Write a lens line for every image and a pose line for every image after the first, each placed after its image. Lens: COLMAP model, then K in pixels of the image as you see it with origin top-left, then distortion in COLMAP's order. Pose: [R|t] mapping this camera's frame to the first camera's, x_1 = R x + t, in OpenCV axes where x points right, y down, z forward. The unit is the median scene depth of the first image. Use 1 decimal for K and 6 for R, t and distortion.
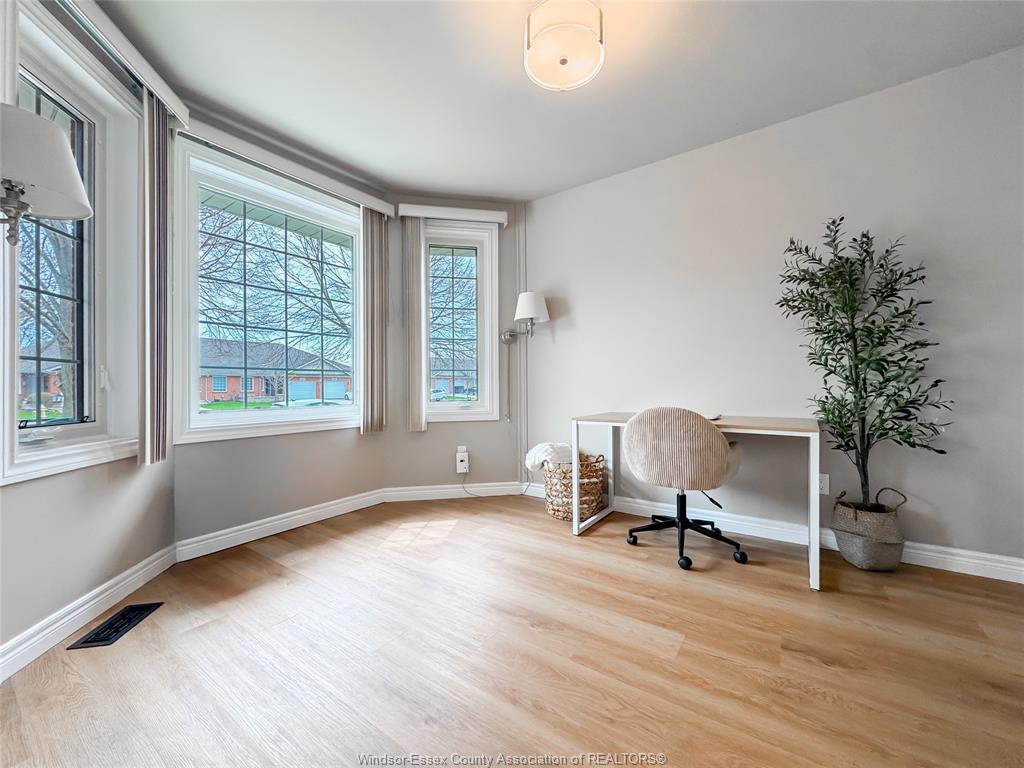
lens RADIAL K [[411.0, 0, 512.0], [0, 411.0, 384.0], [0, 0, 1]] dist [0.000637, 0.000121]
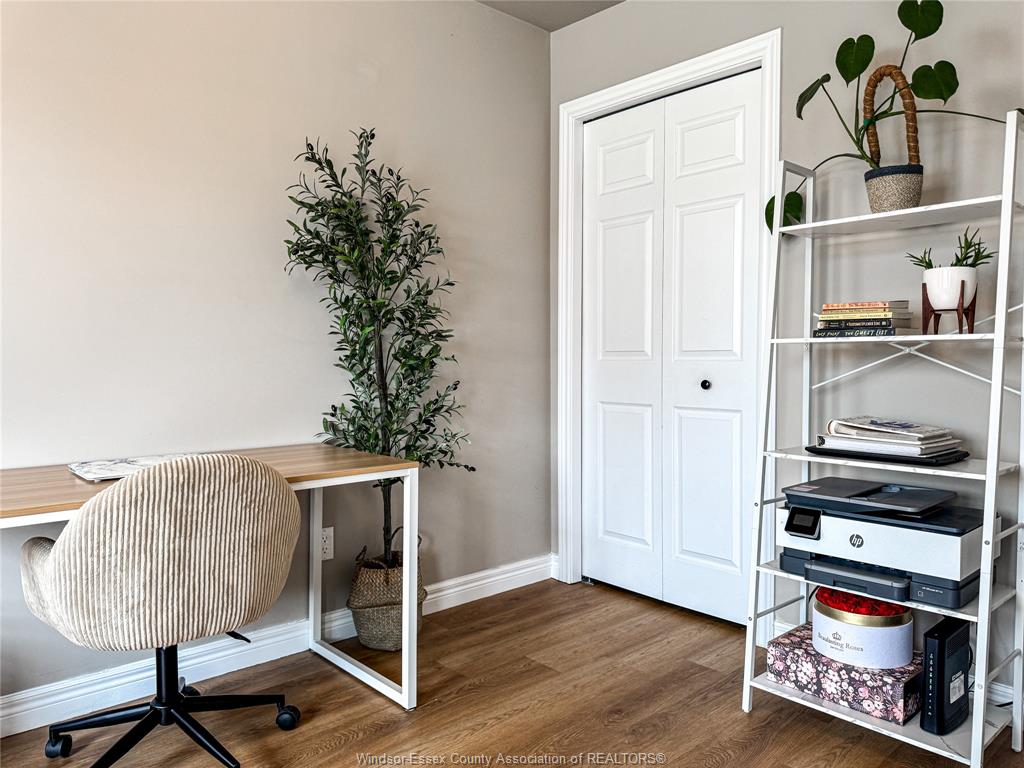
lens RADIAL K [[729.2, 0, 532.6], [0, 729.2, 386.8], [0, 0, 1]] dist [0.003264, -0.006186]
pose [[0.217724, -0.035854, 0.975352, -0.286203], [-0.004729, 0.999275, 0.037789, -0.046567], [-0.975999, -0.012840, 0.217397, 0.491383]]
